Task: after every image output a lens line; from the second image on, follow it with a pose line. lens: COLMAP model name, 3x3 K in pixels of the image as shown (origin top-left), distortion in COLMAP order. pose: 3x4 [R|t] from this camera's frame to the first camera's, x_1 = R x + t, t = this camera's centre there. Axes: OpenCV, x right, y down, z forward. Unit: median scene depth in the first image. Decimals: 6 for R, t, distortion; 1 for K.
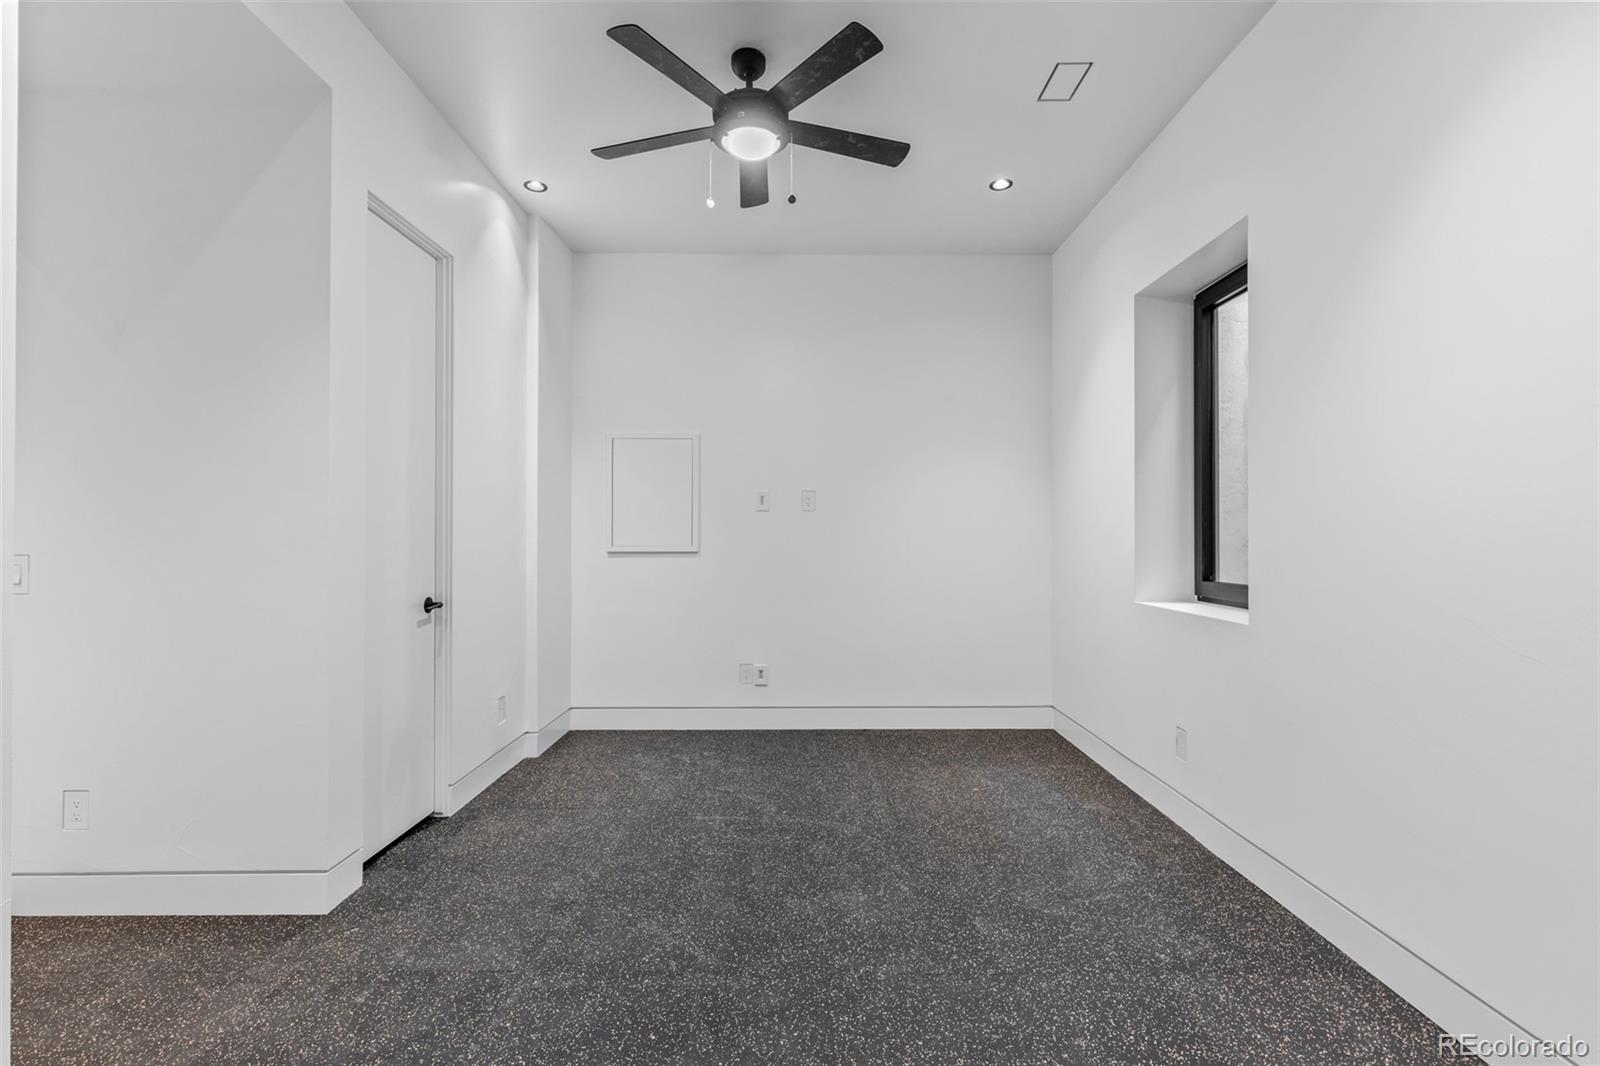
lens RADIAL K [[728.8, 0, 802.2], [0, 728.8, 528.0], [0, 0, 1]] dist [-0.000422, 0.000077]
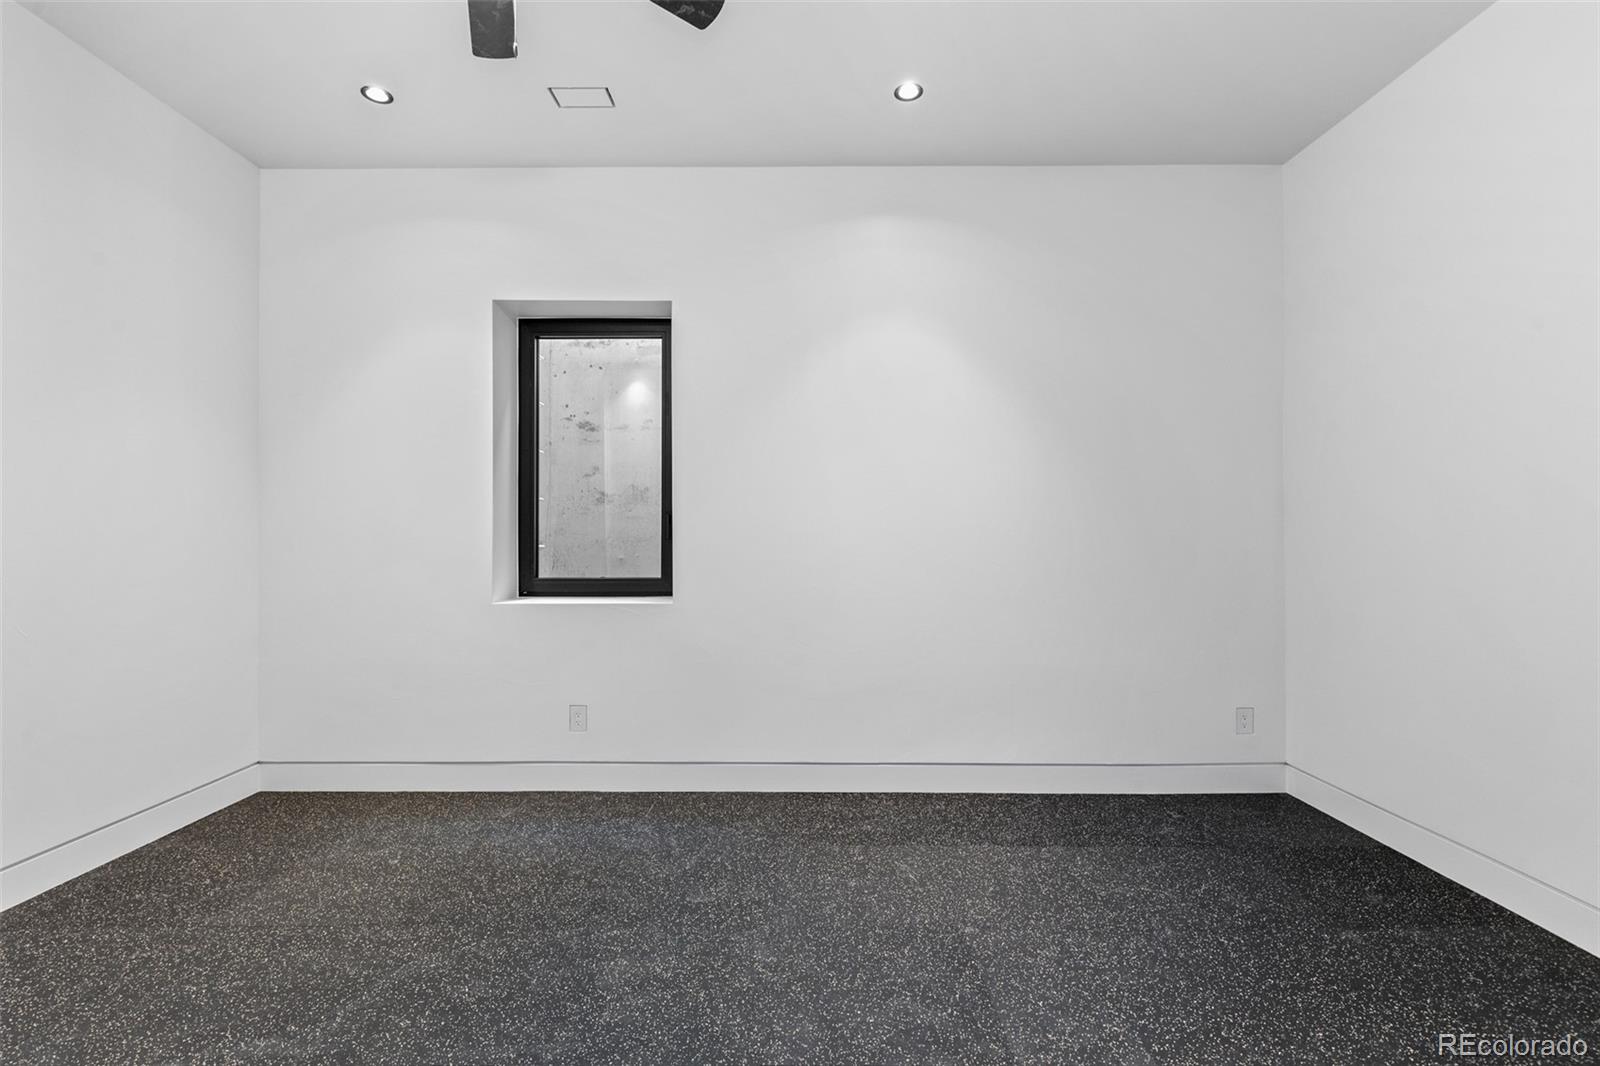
lens RADIAL K [[728.8, 0, 803.1], [0, 728.8, 533.3], [0, 0, 1]] dist [-0.000422, 0.000077]
pose [[-0.004410, 0.003151, 0.999985, -0.698370], [-0.007337, 0.999968, -0.003184, 0.005077], [-0.999963, -0.007351, -0.004387, 0.716748]]
